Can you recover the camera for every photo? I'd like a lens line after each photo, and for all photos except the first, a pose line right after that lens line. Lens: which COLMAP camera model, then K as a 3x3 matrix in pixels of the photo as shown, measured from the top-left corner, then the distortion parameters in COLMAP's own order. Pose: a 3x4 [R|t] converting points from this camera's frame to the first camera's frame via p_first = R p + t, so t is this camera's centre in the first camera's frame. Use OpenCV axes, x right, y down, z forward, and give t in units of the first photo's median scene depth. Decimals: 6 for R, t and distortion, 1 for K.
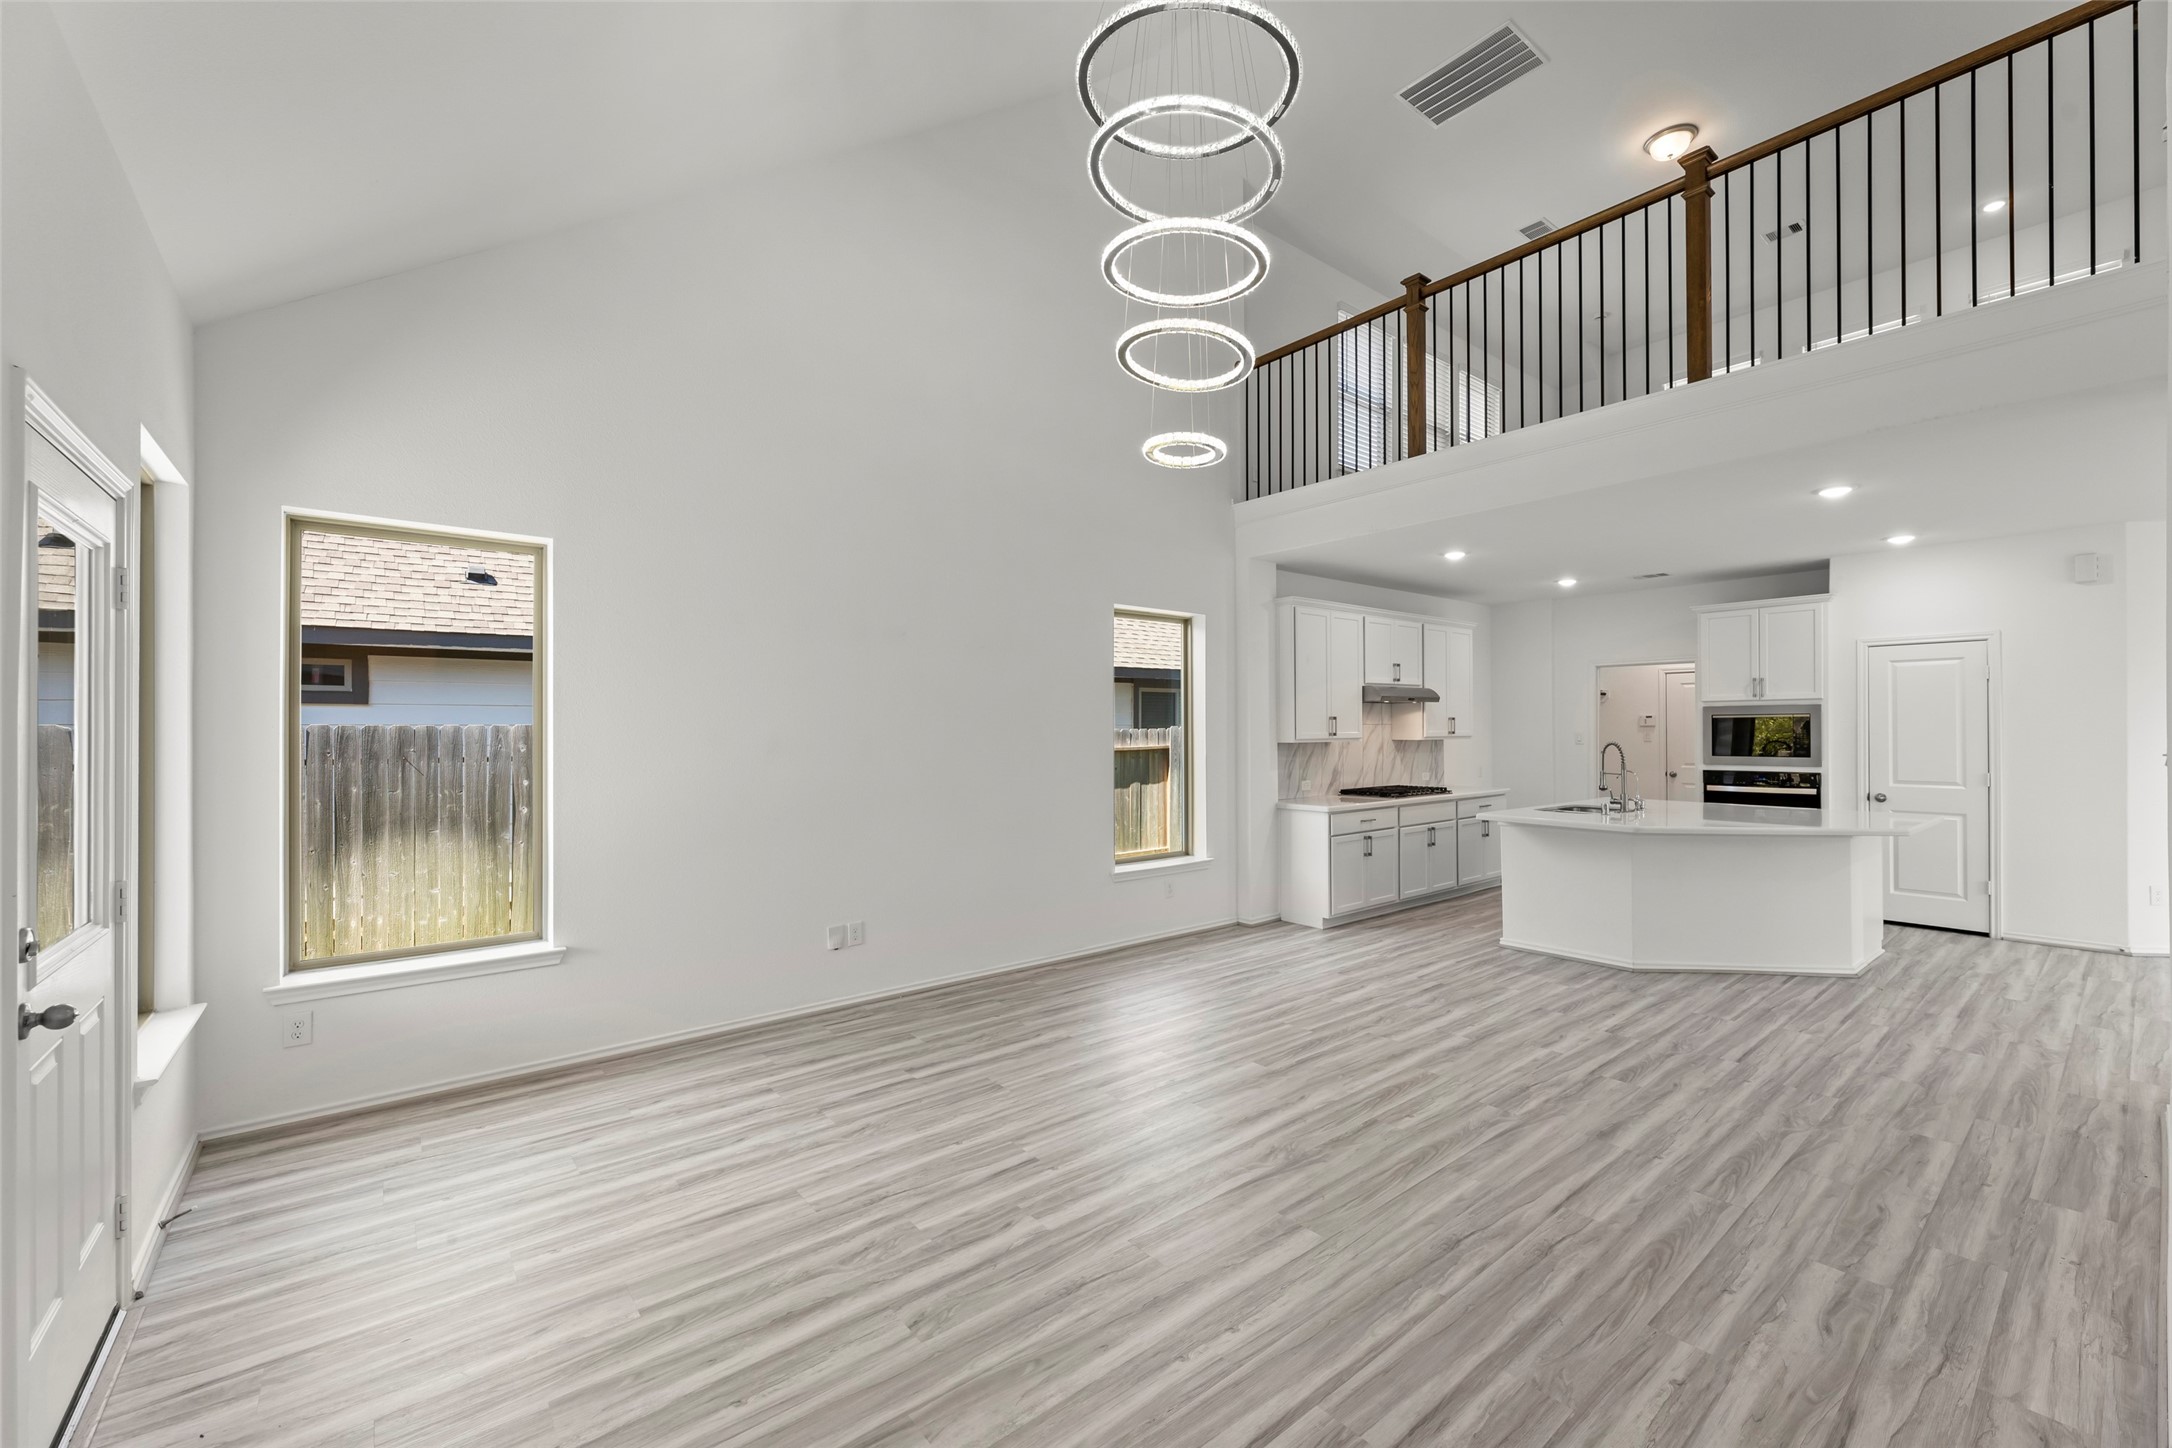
lens RADIAL K [[864.3, 0, 1077.5], [0, 864.3, 722.8], [0, 0, 1]] dist [0.000404, 0.000079]
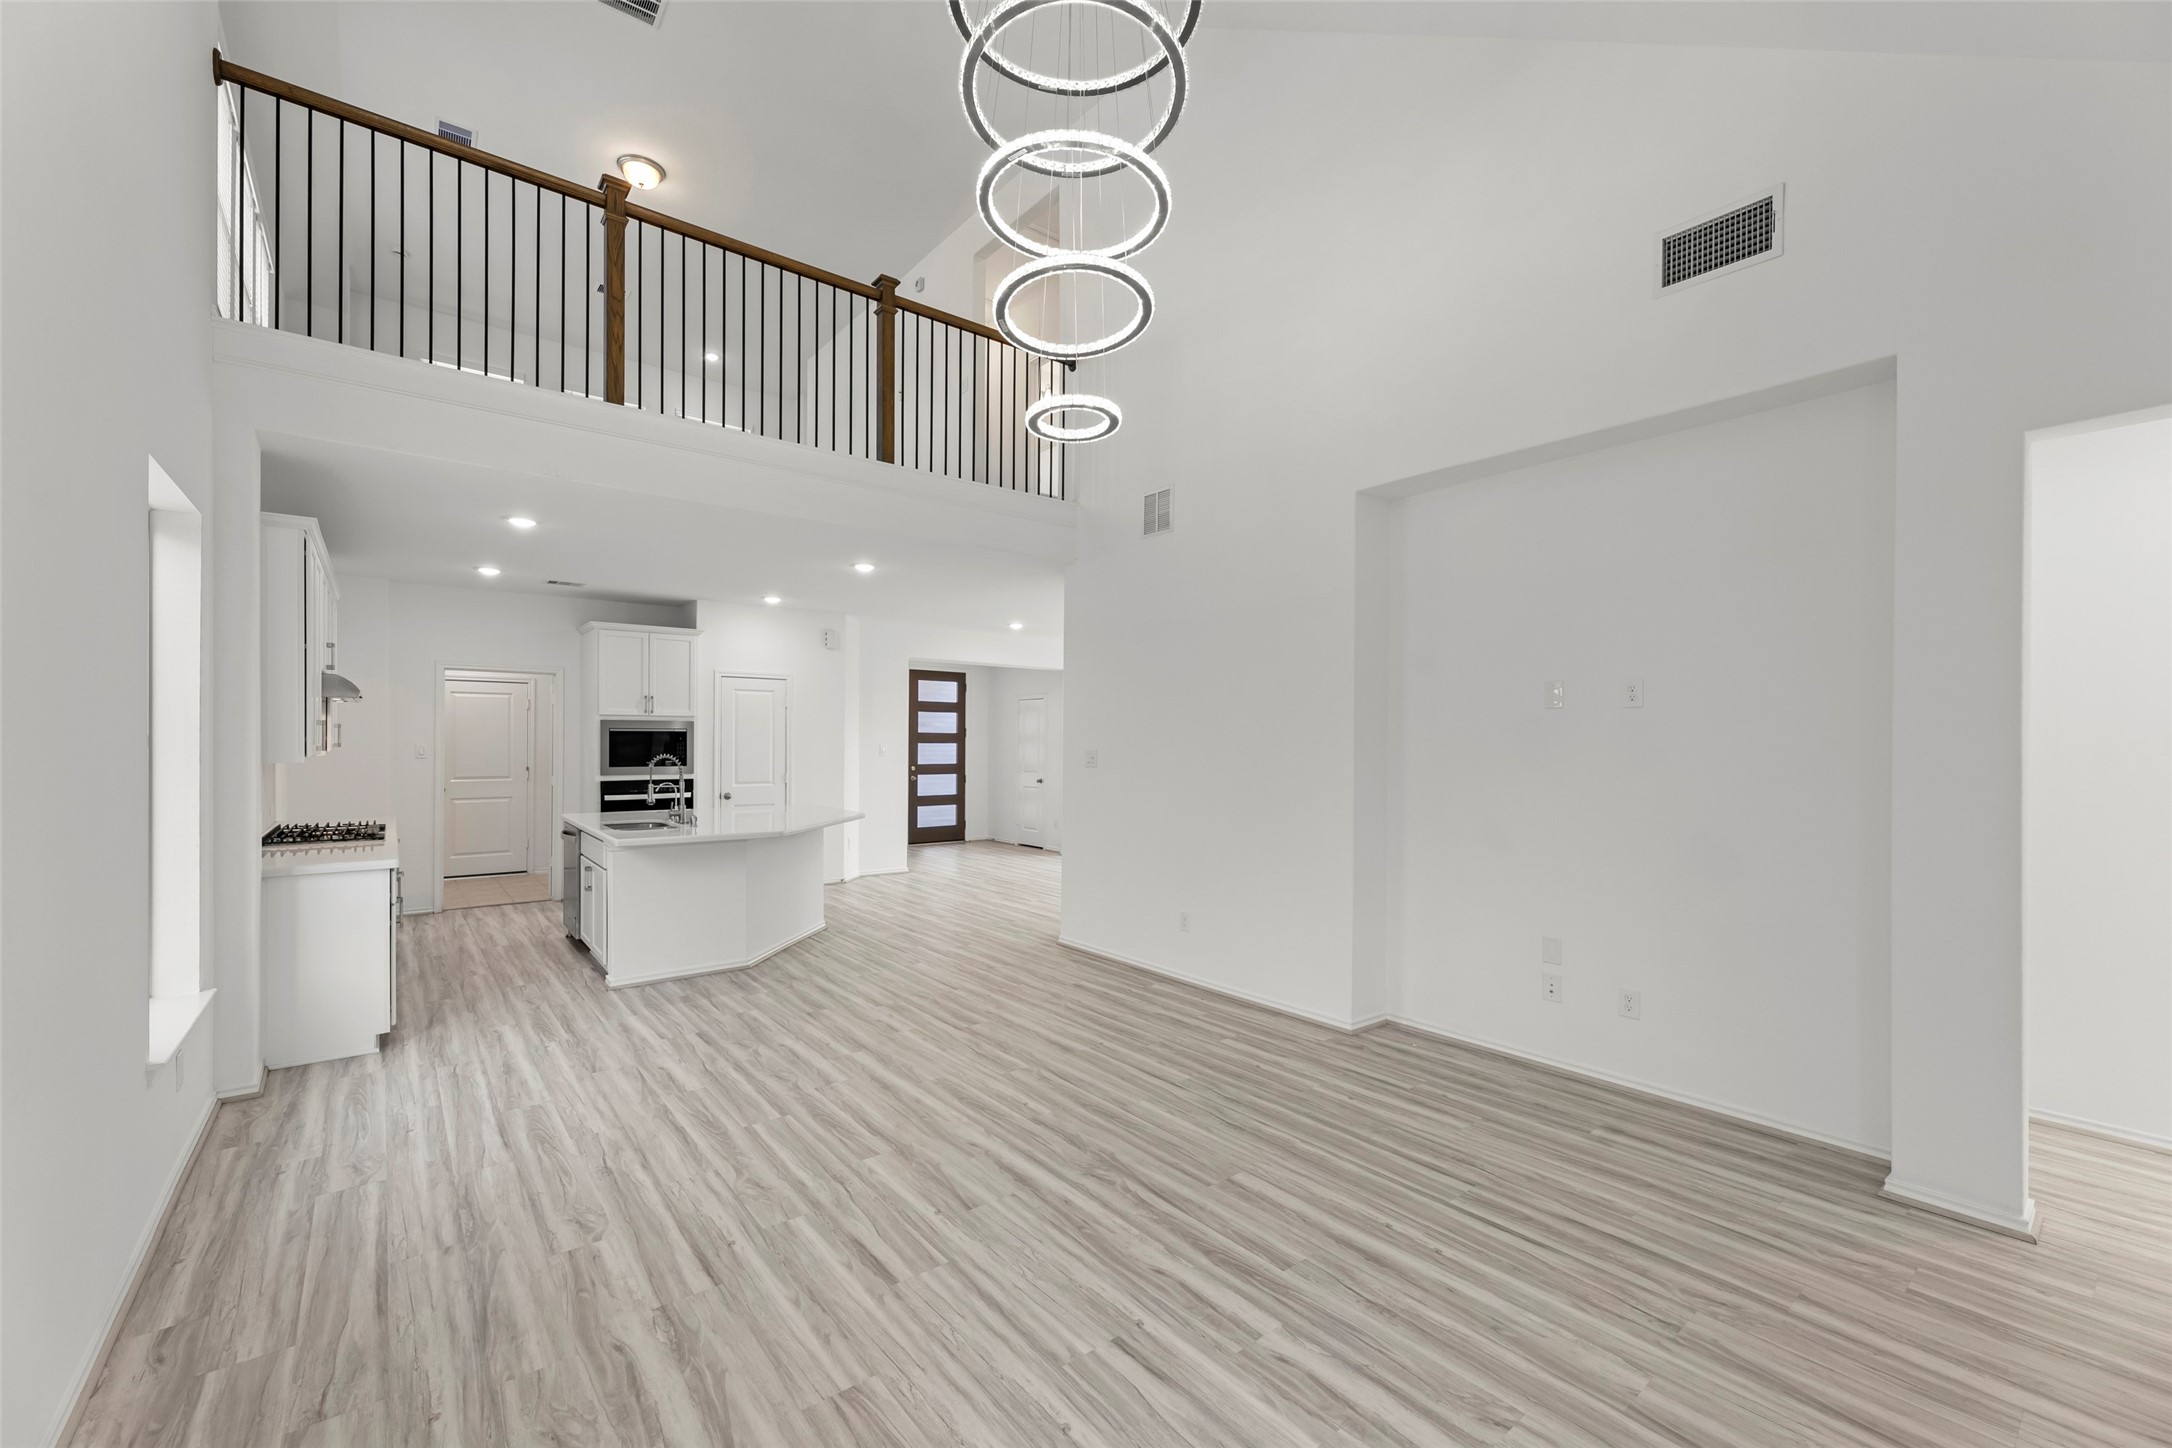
lens RADIAL K [[883.8, 0, 1072.2], [0, 883.8, 737.3], [0, 0, 1]] dist [0.001774, -0.000195]
pose [[0.012069, 0.007692, 0.999898, -0.382969], [-0.012538, 0.999893, -0.007541, 0.004166], [-0.999849, -0.012446, 0.012164, 0.500855]]
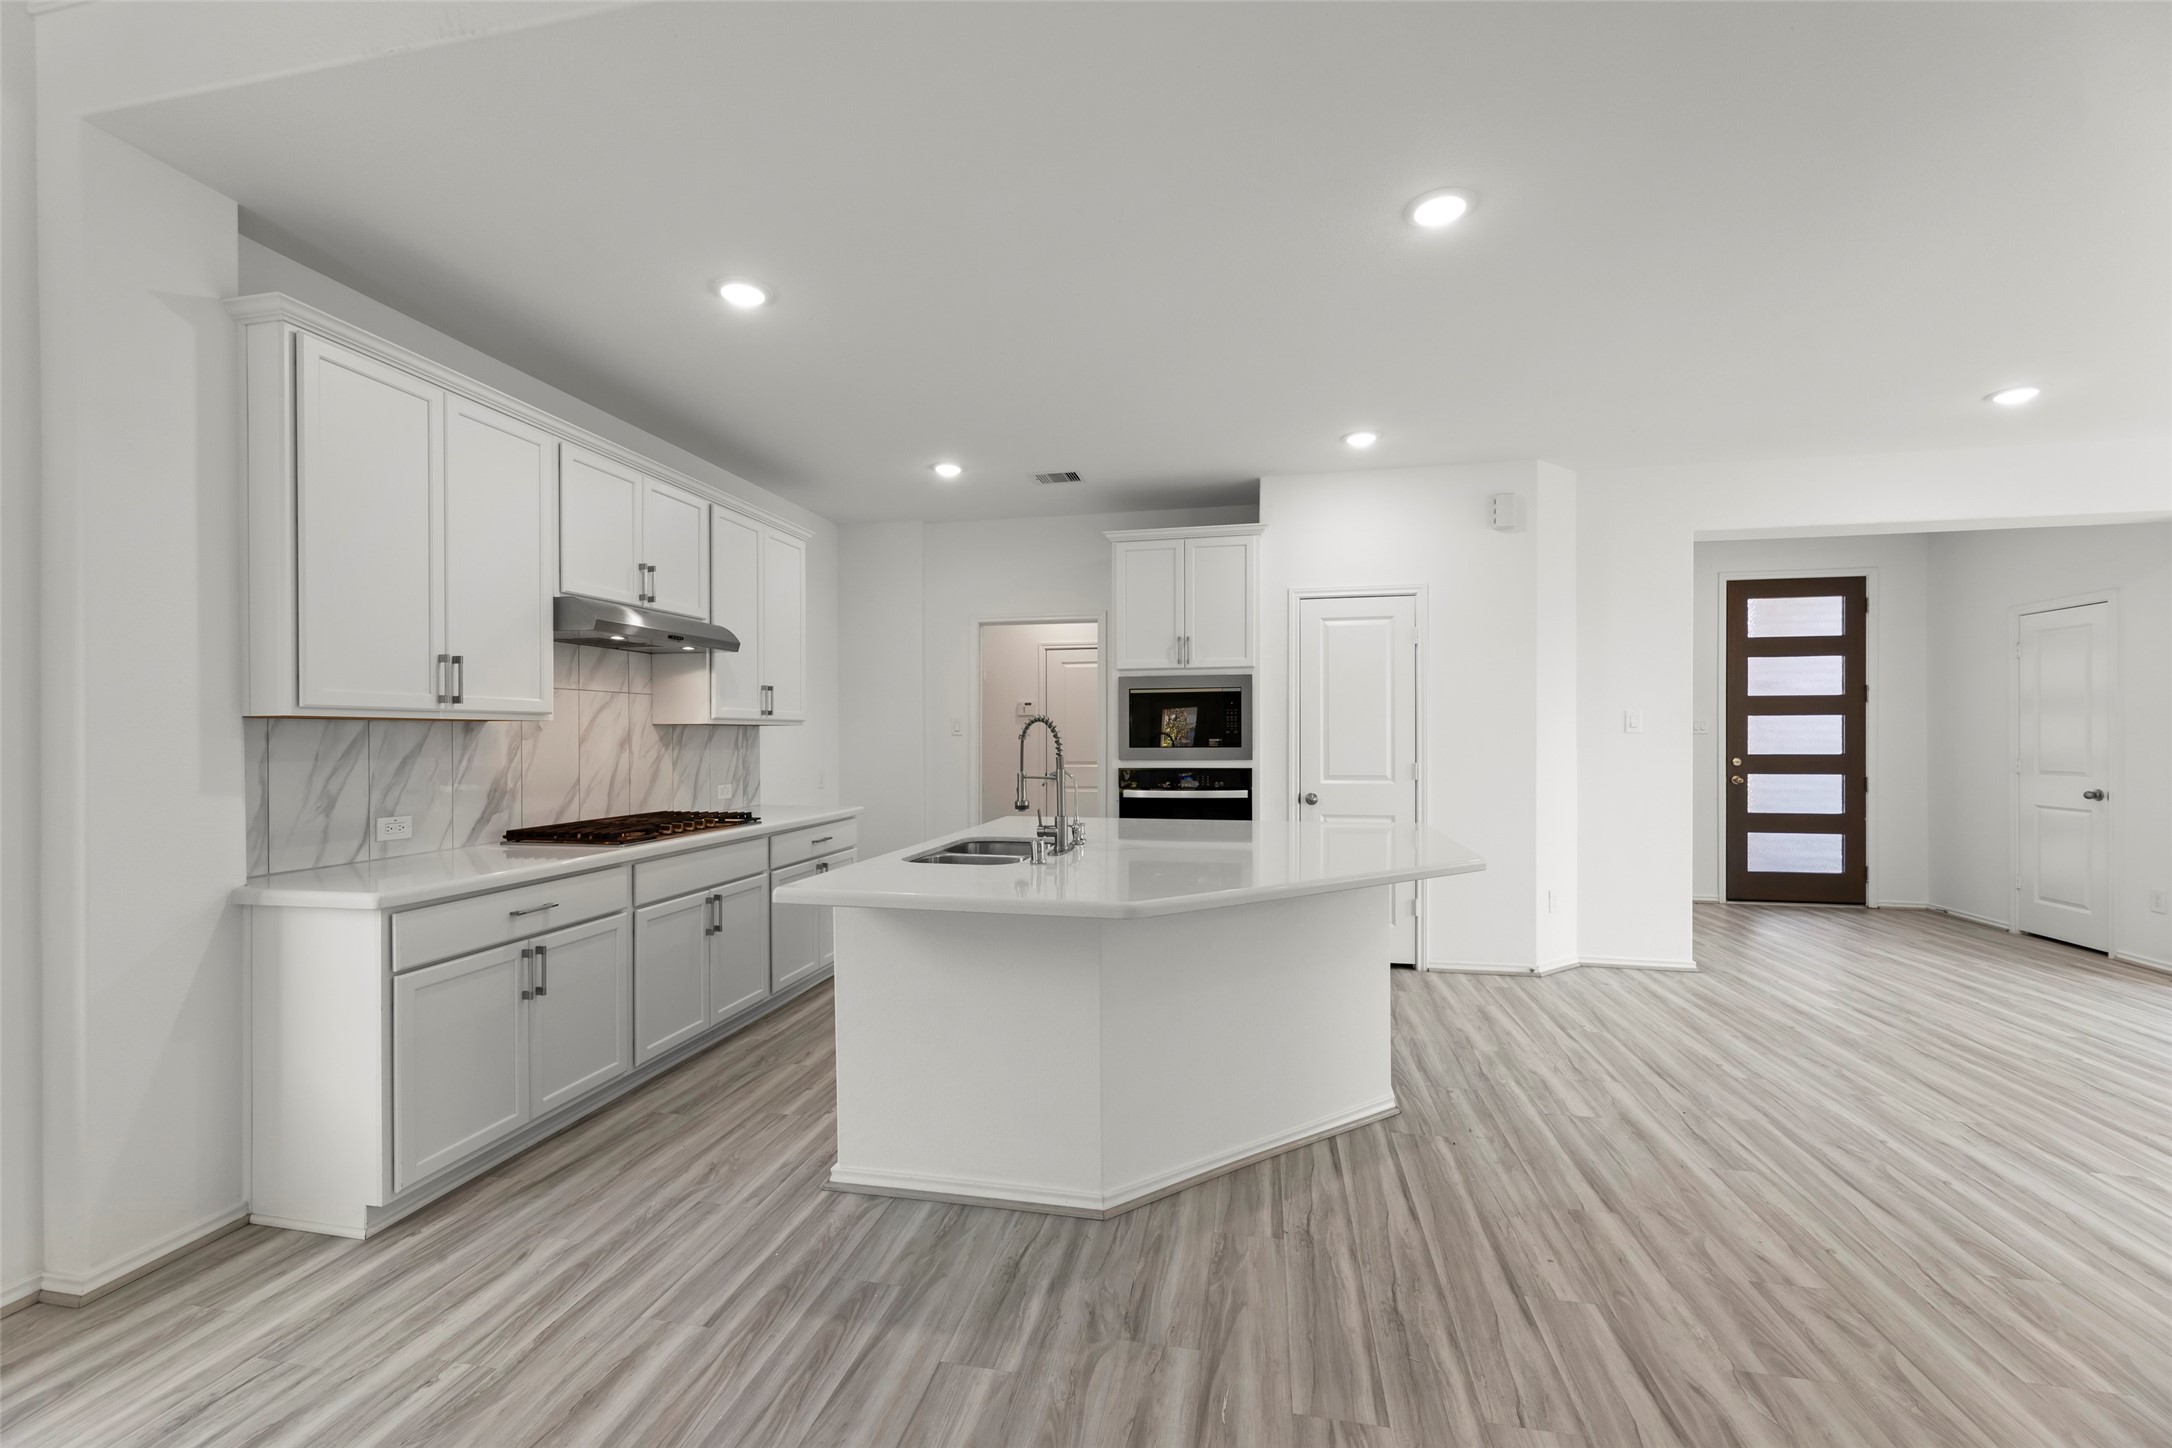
lens RADIAL K [[883.8, 0, 1072.2], [0, 883.8, 737.3], [0, 0, 1]] dist [0.001774, -0.000195]
pose [[0.774018, 0.000151, 0.633164, 0.289887], [-0.003764, 0.999983, 0.004363, 0.031745], [-0.633152, -0.005760, 0.774006, 0.559406]]
